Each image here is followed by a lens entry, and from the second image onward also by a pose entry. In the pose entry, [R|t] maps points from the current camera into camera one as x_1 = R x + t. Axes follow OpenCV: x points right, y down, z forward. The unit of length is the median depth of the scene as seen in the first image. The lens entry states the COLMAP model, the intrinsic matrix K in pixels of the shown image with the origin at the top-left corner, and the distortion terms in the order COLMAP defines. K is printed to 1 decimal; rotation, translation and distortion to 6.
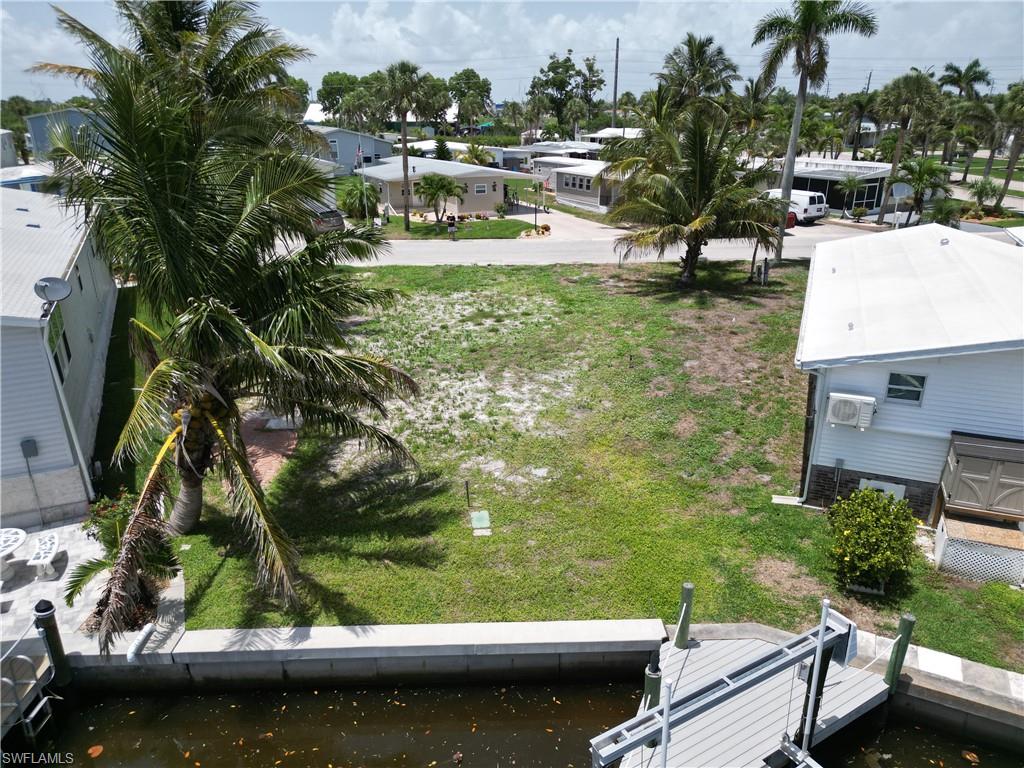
lens RADIAL K [[720.1, 0, 513.4], [0, 720.1, 386.6], [0, 0, 1]] dist [0.048254, -0.037084]
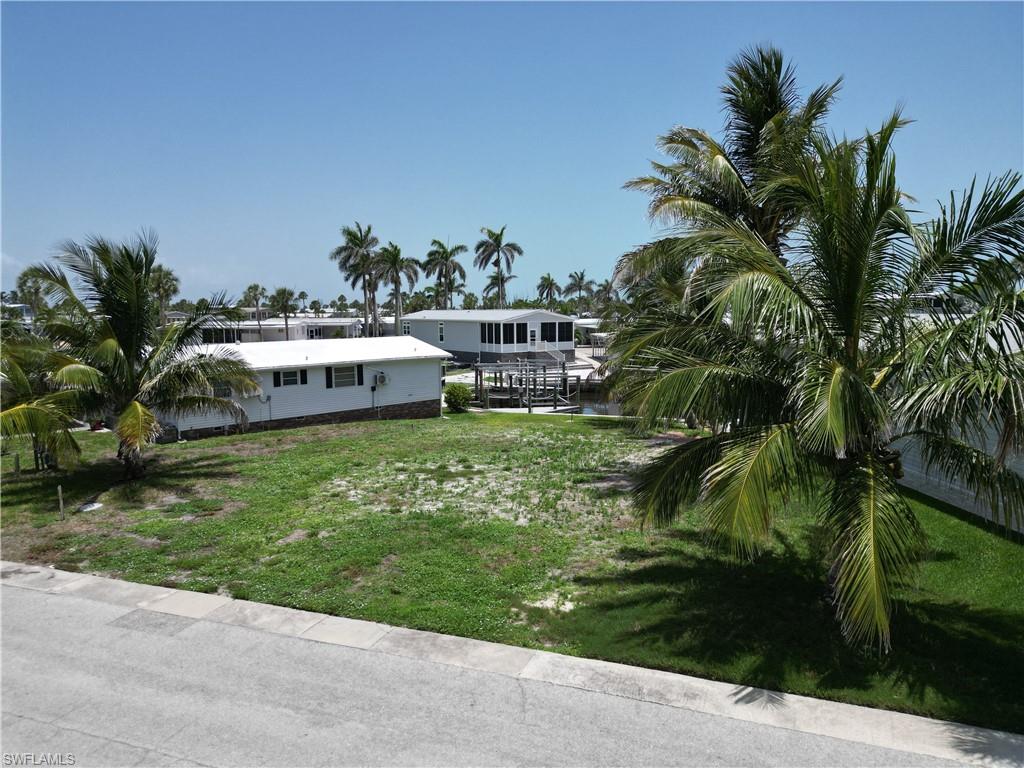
lens RADIAL K [[720.1, 0, 518.3], [0, 720.1, 376.8], [0, 0, 1]] dist [0.048254, -0.037084]
pose [[-0.930305, -0.029544, 0.365595, -0.580662], [0.137429, 0.896063, 0.422119, -0.748480], [-0.340067, 0.442943, -0.829551, 2.260298]]
